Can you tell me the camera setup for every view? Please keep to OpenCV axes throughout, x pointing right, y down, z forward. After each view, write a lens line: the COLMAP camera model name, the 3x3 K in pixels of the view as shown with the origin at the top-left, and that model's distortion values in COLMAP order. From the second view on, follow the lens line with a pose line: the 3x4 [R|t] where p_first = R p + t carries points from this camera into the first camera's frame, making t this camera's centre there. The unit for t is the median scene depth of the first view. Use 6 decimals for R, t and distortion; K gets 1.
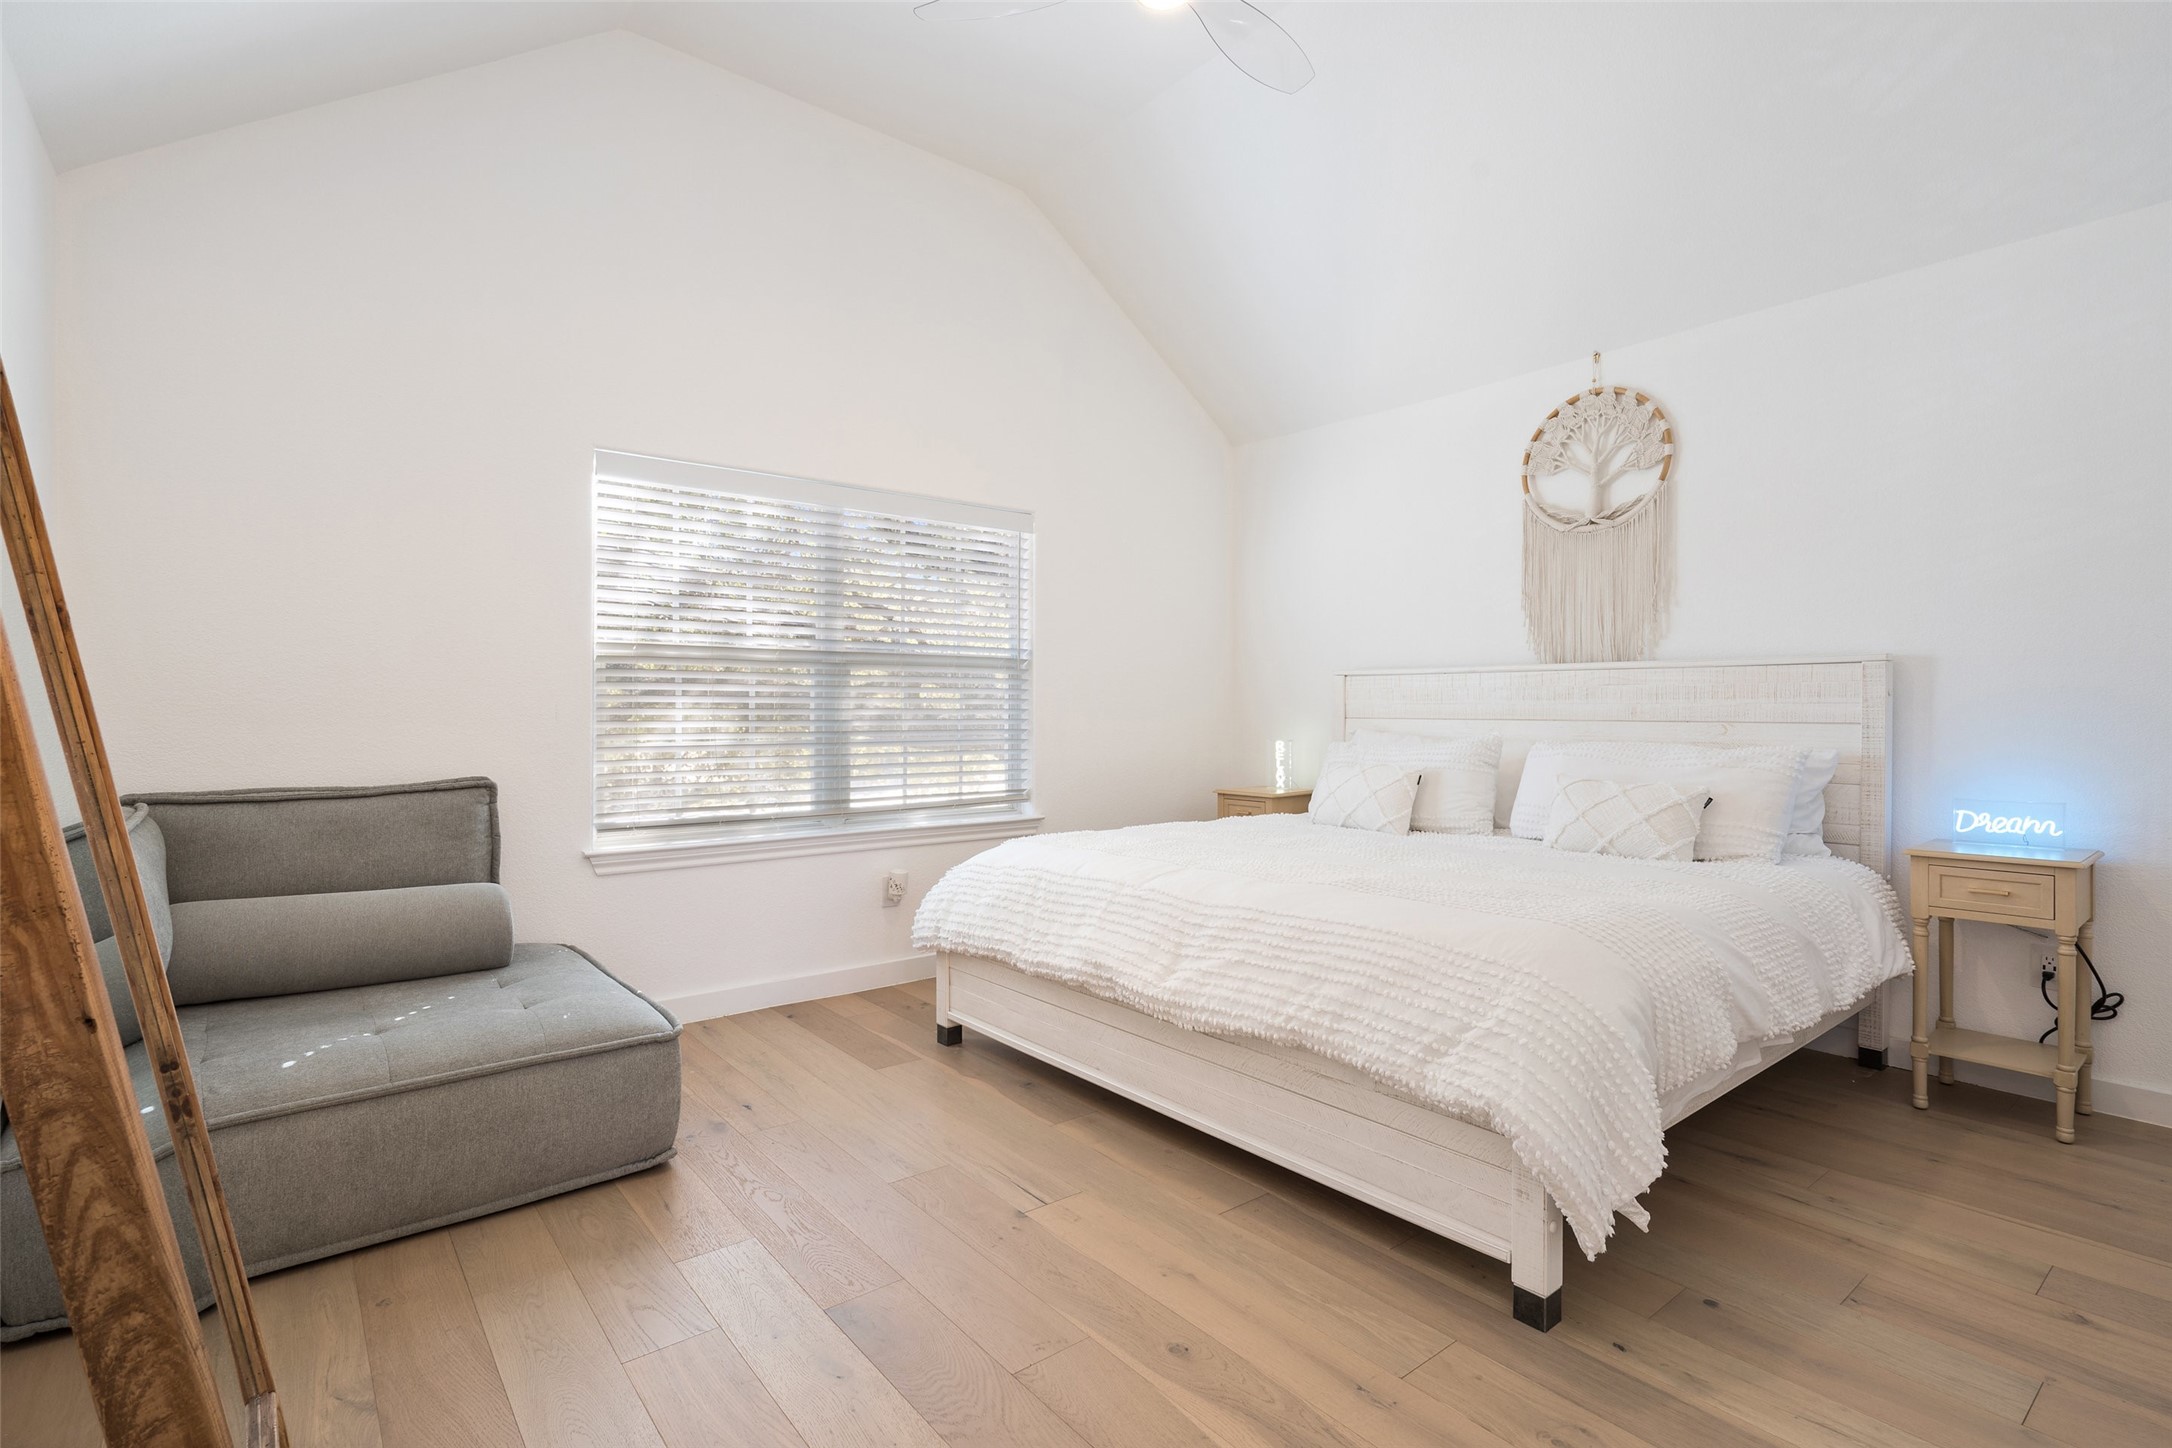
lens RADIAL K [[1006.9, 0, 1065.7], [0, 1006.9, 715.9], [0, 0, 1]] dist [0.001212, 0.000314]
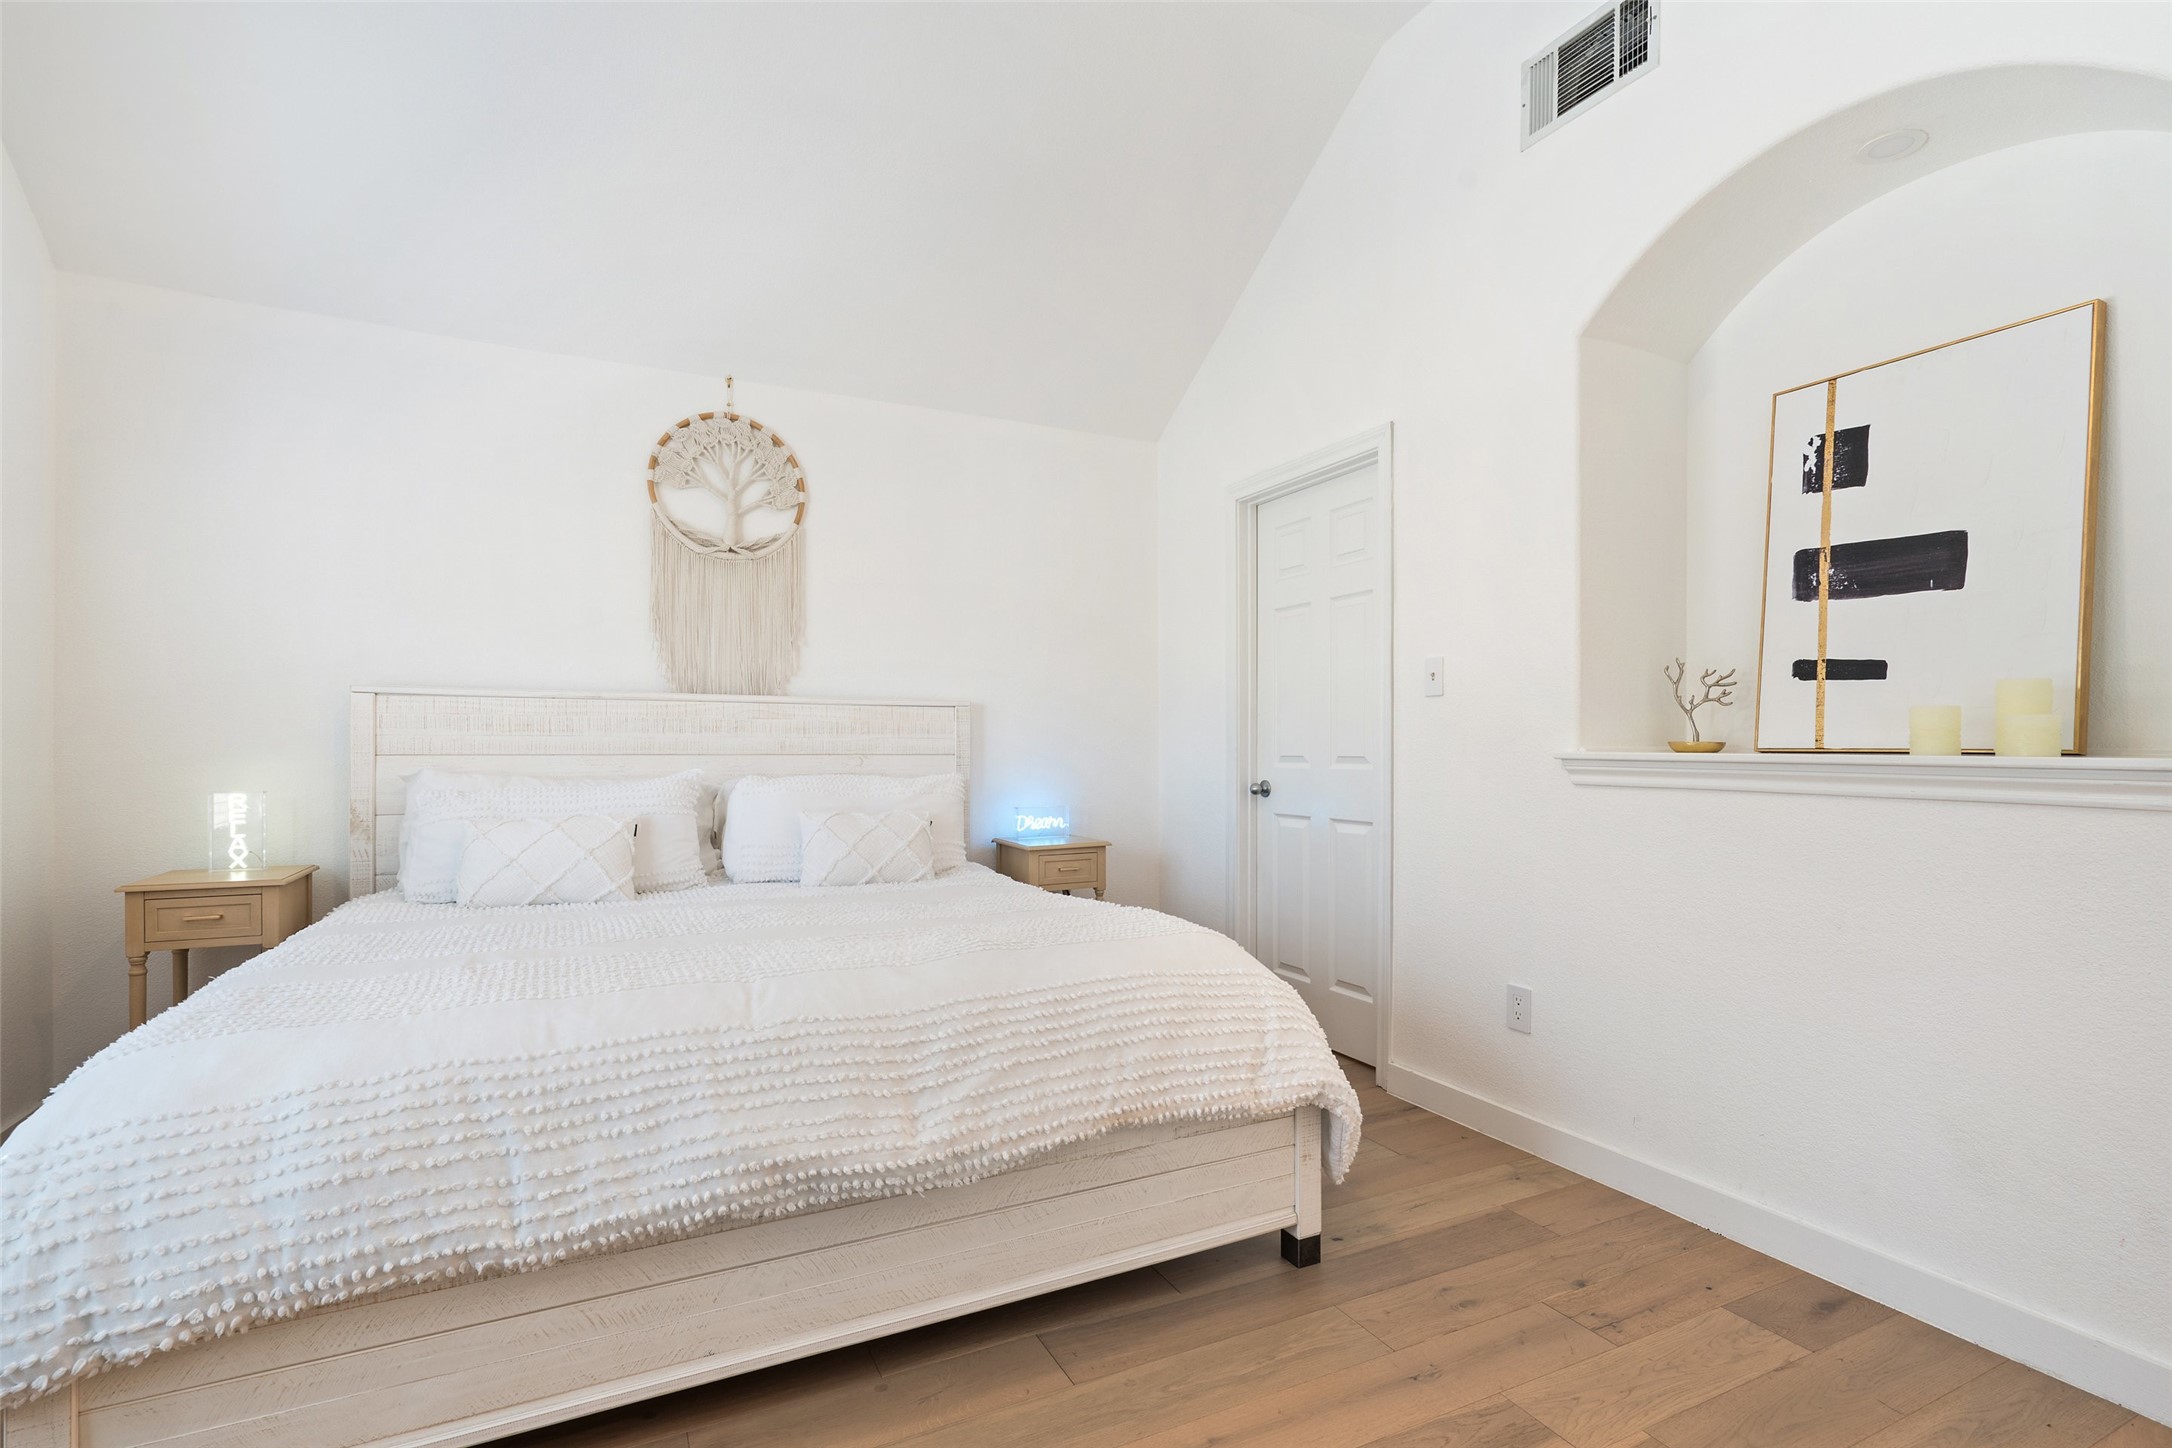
lens RADIAL K [[1006.9, 0, 1071.7], [0, 1006.9, 743.4], [0, 0, 1]] dist [0.001212, 0.000314]
pose [[0.223850, 0.000350, 0.974624, -0.365292], [0.004113, 0.999991, -0.001304, -0.004042], [-0.974615, 0.004301, 0.223846, 0.485640]]
